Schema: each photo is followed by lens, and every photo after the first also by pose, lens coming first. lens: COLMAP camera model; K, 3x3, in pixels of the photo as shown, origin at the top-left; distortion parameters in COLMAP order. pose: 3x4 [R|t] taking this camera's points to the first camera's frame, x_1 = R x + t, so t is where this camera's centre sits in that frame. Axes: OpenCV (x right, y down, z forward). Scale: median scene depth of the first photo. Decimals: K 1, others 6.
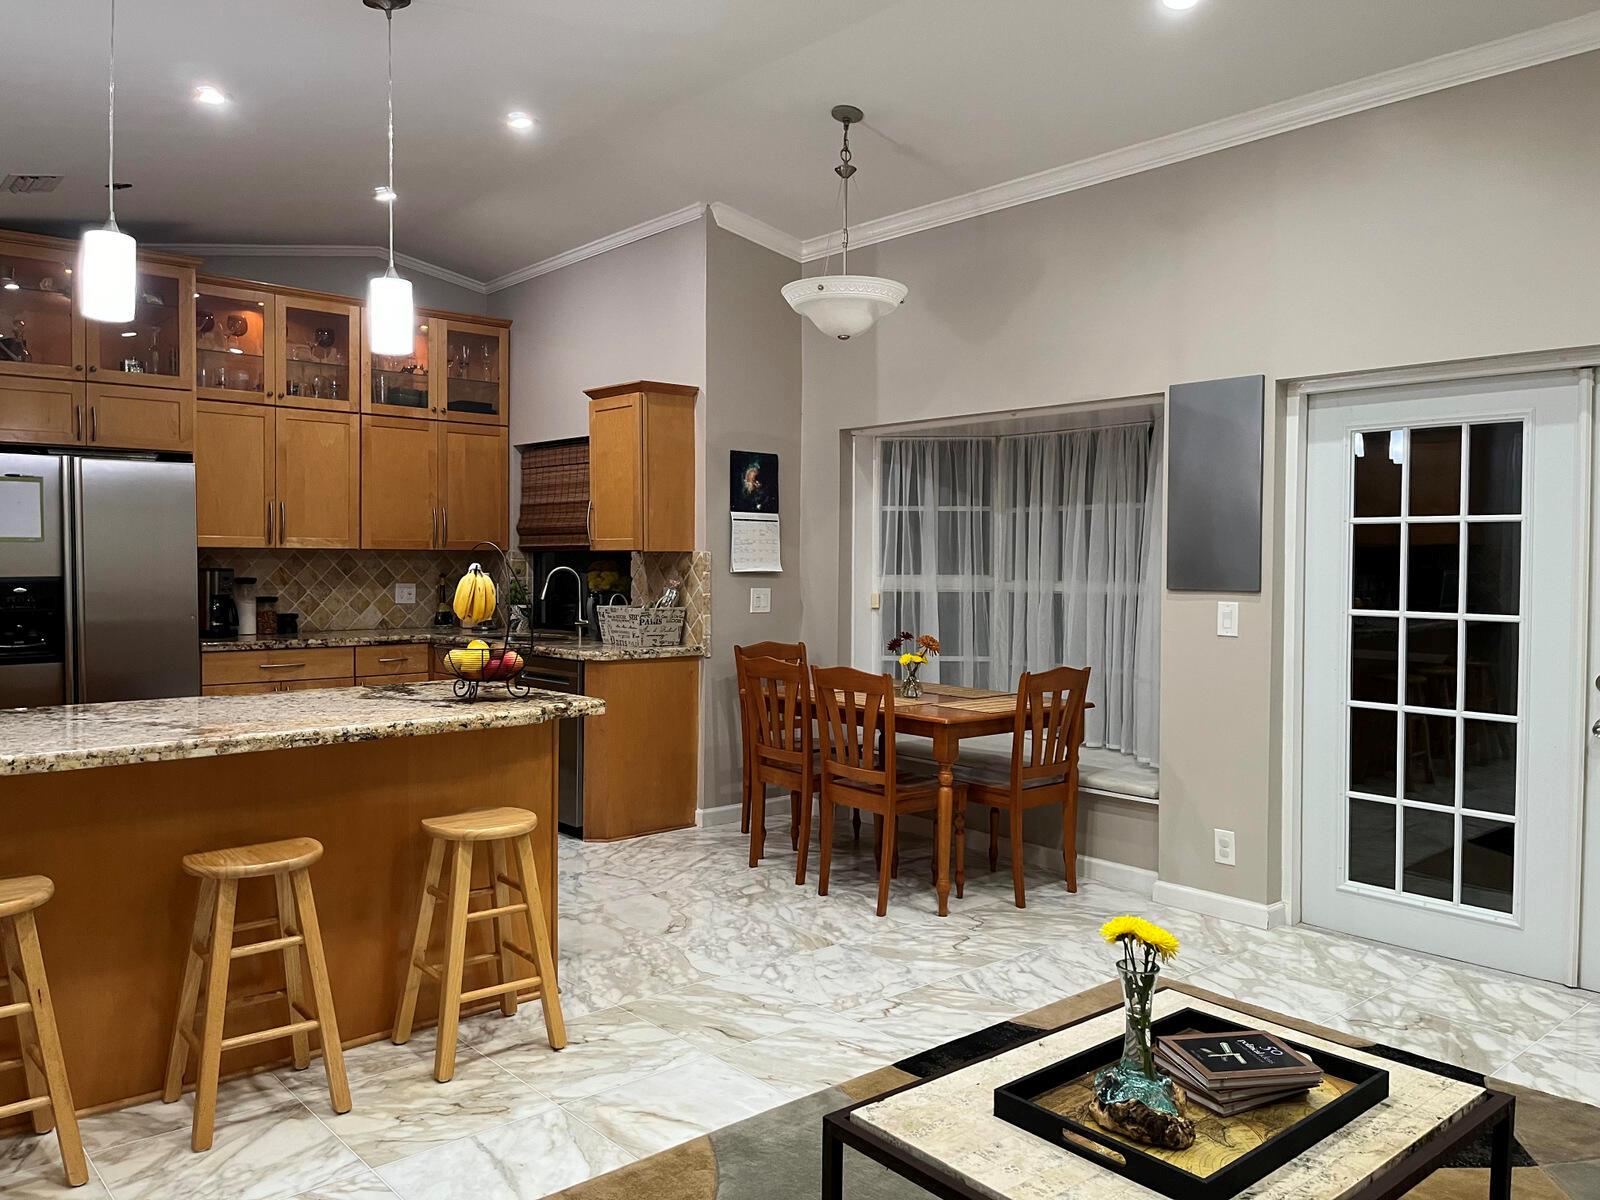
lens RADIAL K [[1205.4, 0, 786.1], [0, 1205.4, 588.0], [0, 0, 1]] dist [0.069650, -0.090598]
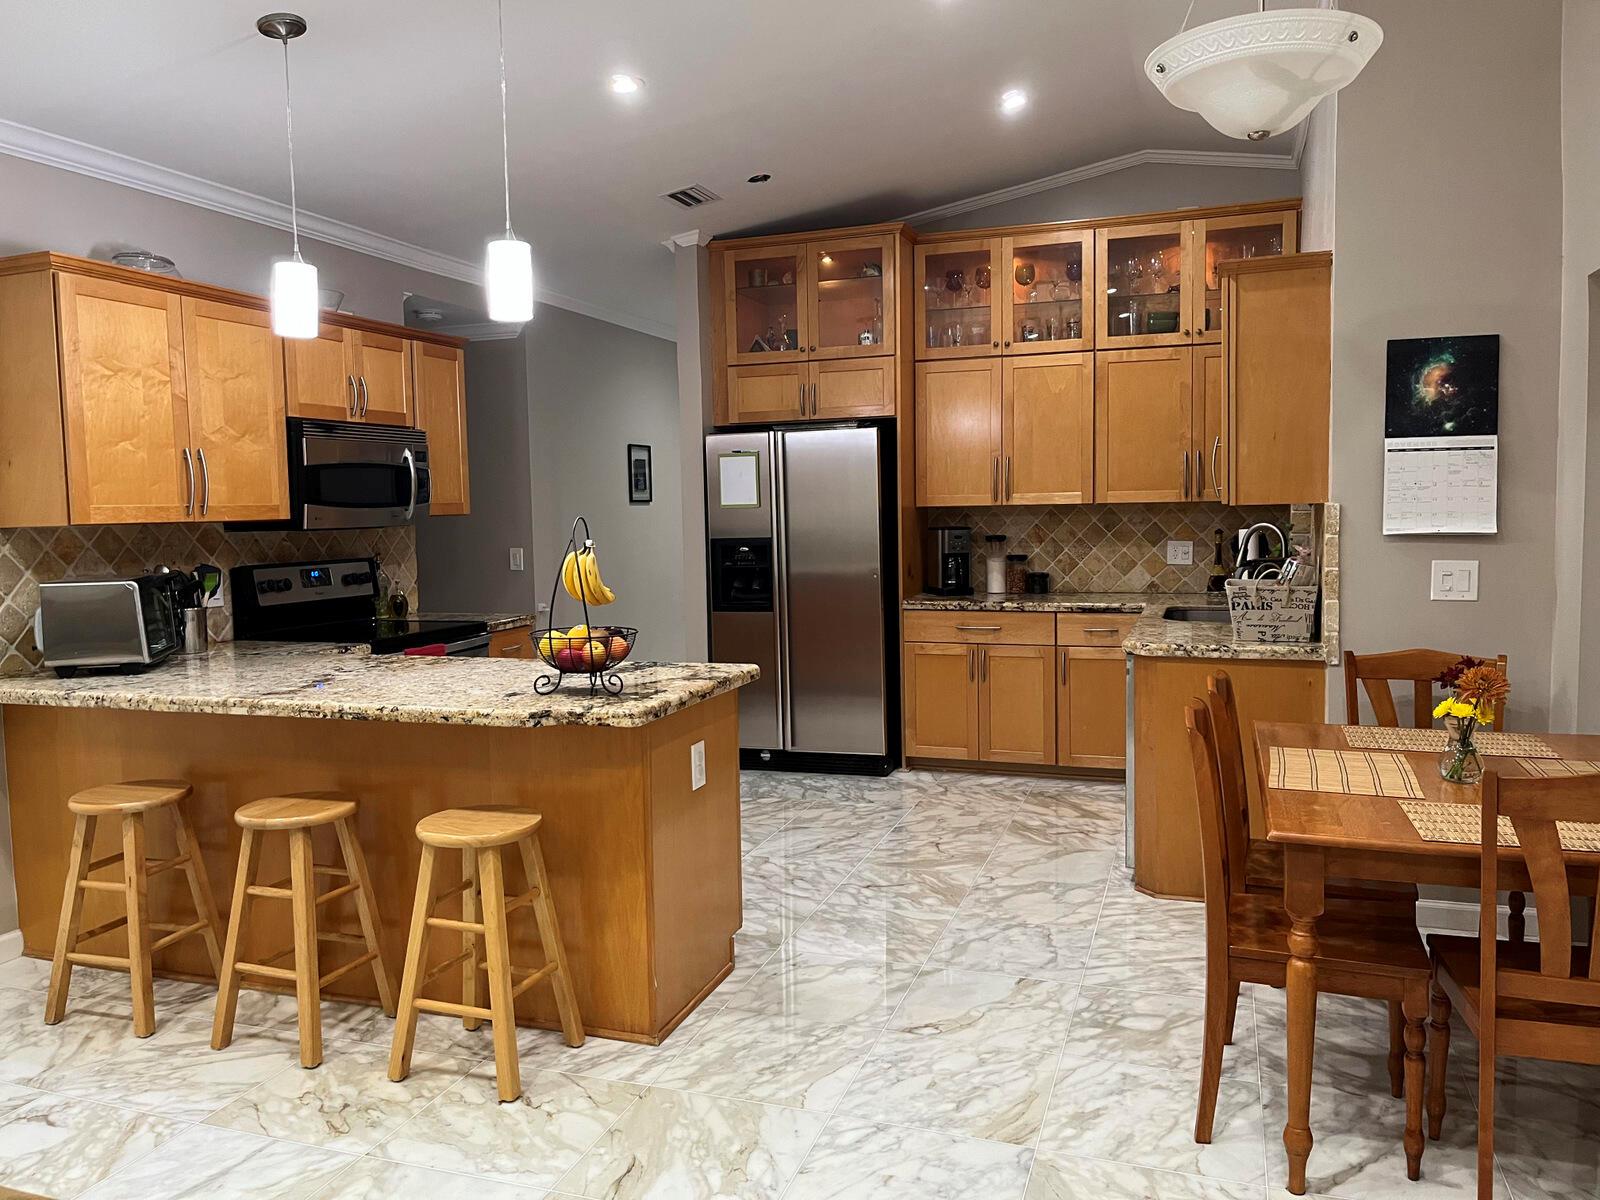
lens RADIAL K [[1205.4, 0, 786.1], [0, 1205.4, 588.0], [0, 0, 1]] dist [0.069650, -0.090598]
pose [[0.496689, 0.044135, -0.866806, 0.475895], [0.001240, 0.998669, 0.051559, -0.024574], [0.867928, -0.026683, 0.495973, 0.544767]]
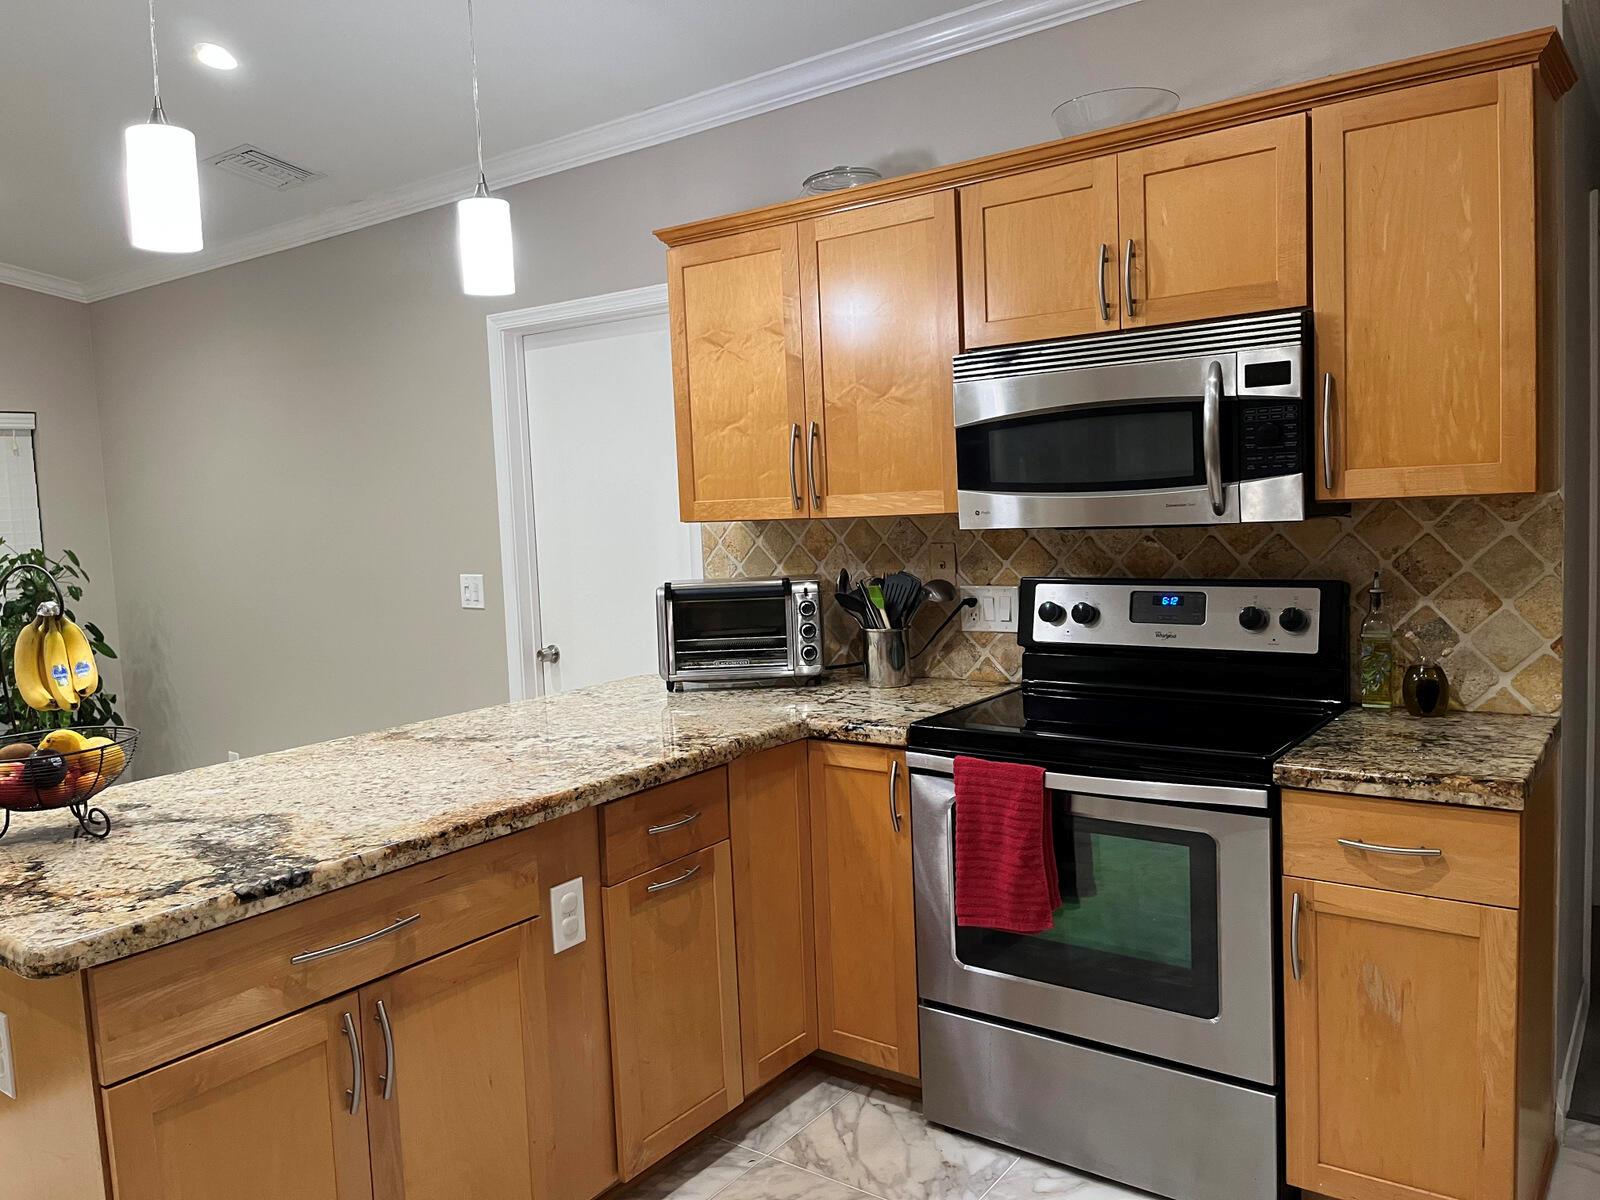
lens RADIAL K [[1204.0, 0, 787.4], [0, 1204.0, 599.2], [0, 0, 1]] dist [0.071923, -0.096071]
pose [[-0.975414, 0.056298, -0.213066, -0.375374], [0.033674, 0.993541, 0.108359, -0.057148], [0.217791, 0.098520, -0.971010, 1.297143]]
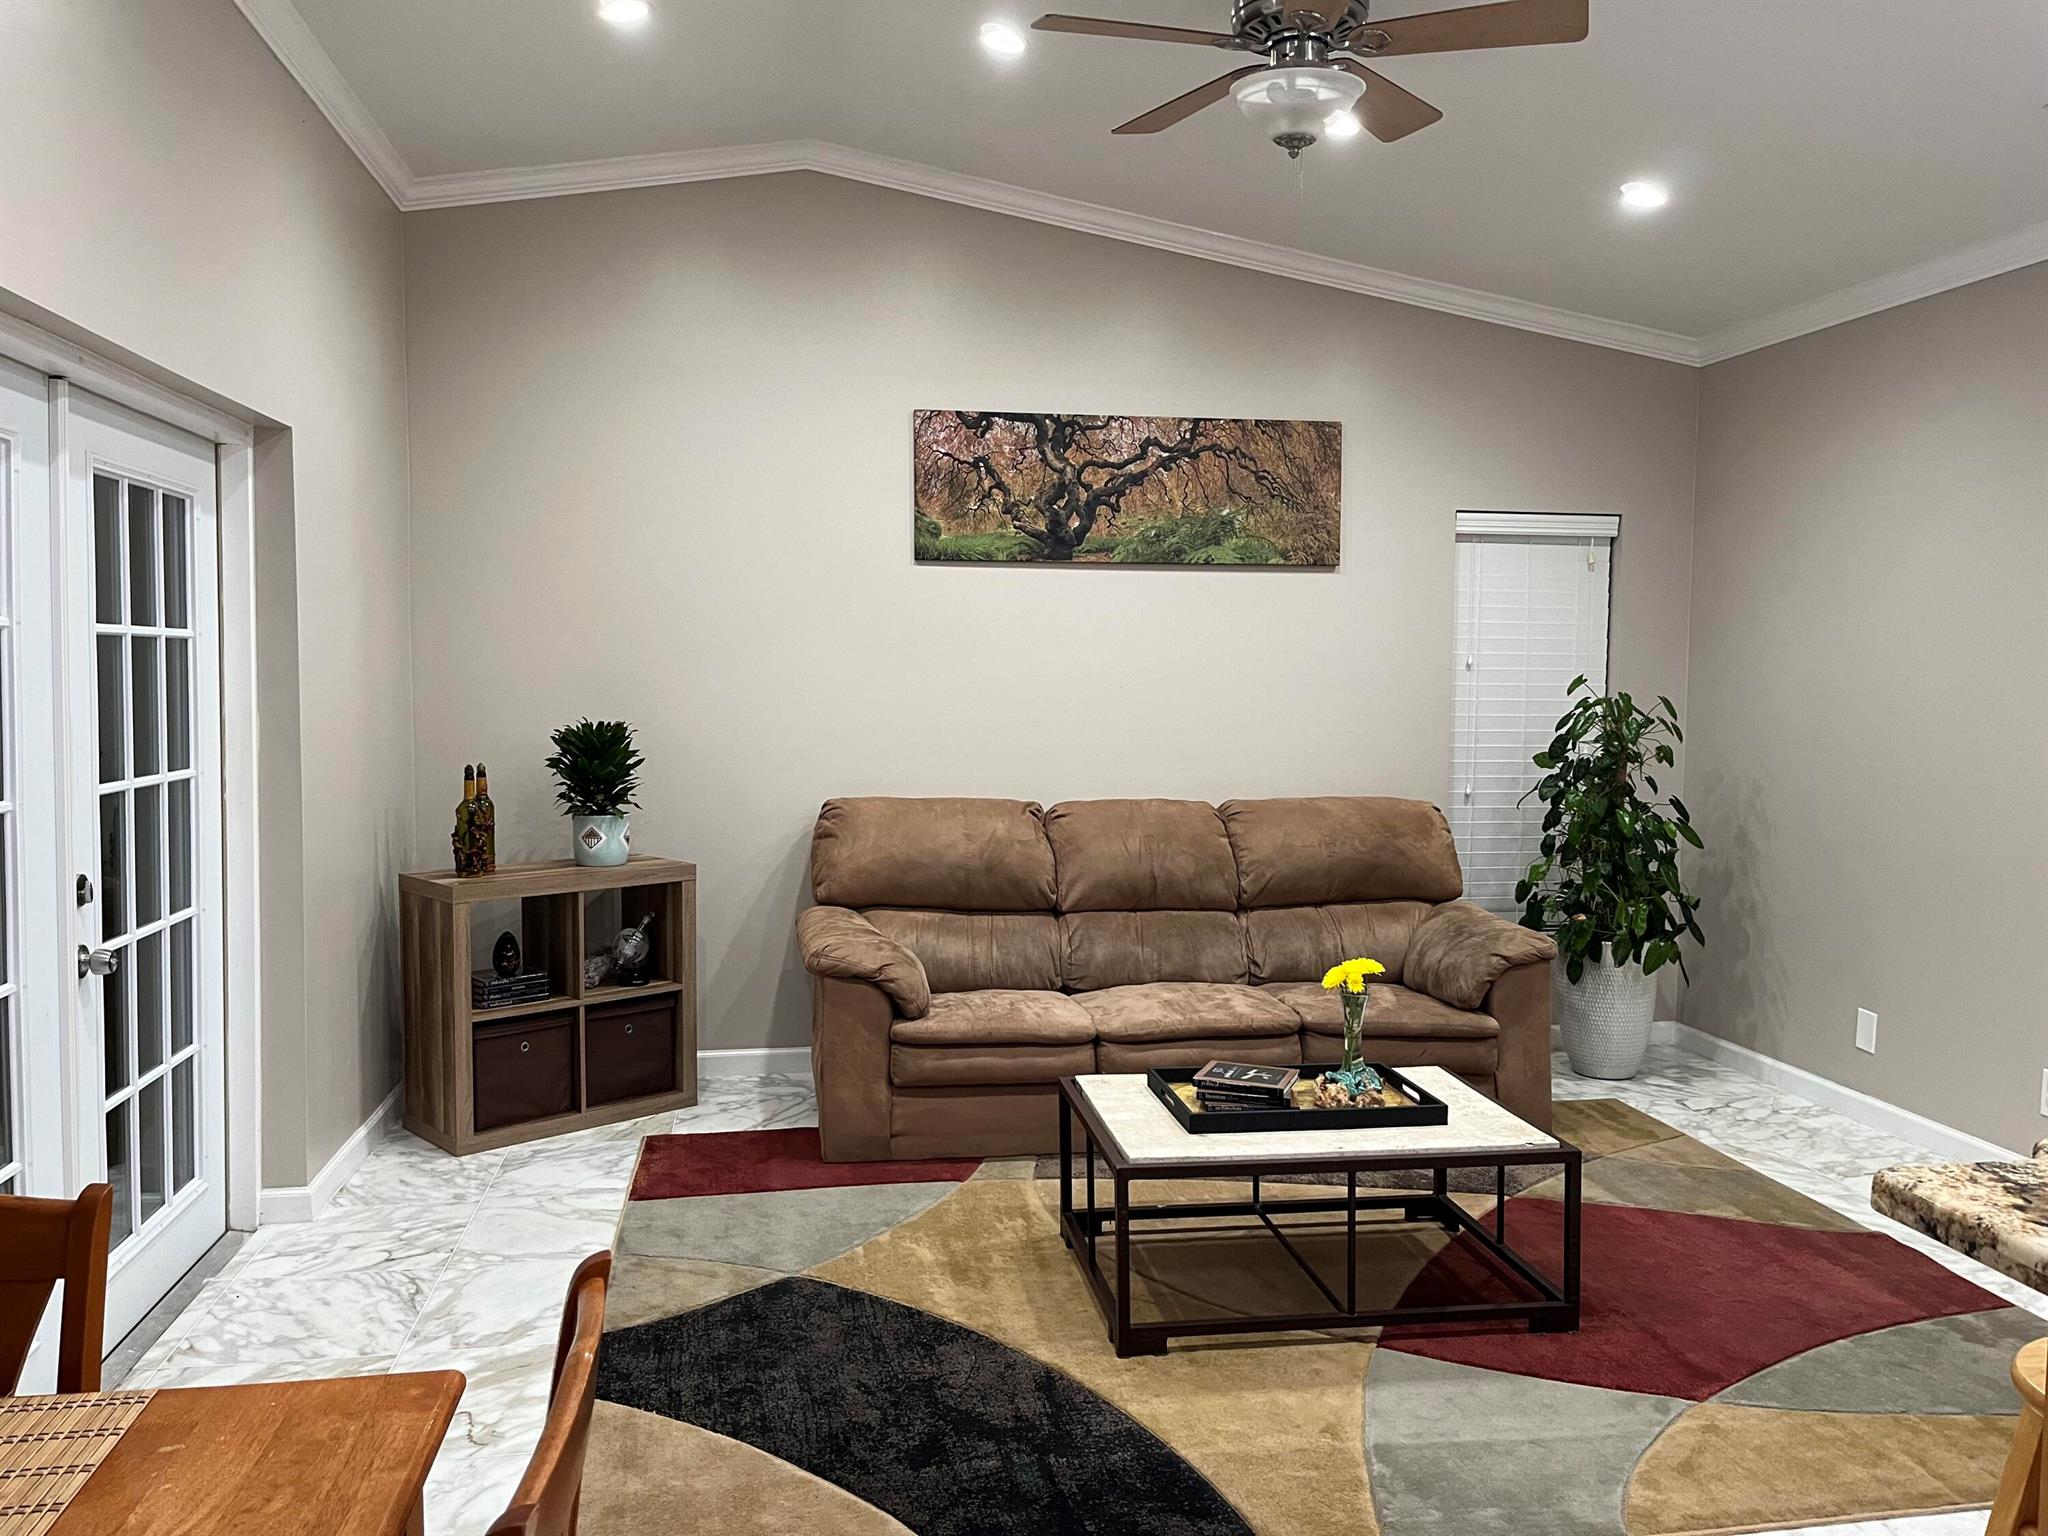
lens RADIAL K [[1540.9, 0, 1021.1], [0, 1540.9, 760.8], [0, 0, 1]] dist [0.068534, -0.100380]
pose [[-0.851358, -0.045575, 0.522601, -0.135283], [-0.001177, 0.996382, 0.084976, -0.048233], [-0.524584, 0.071730, -0.848332, 1.188026]]
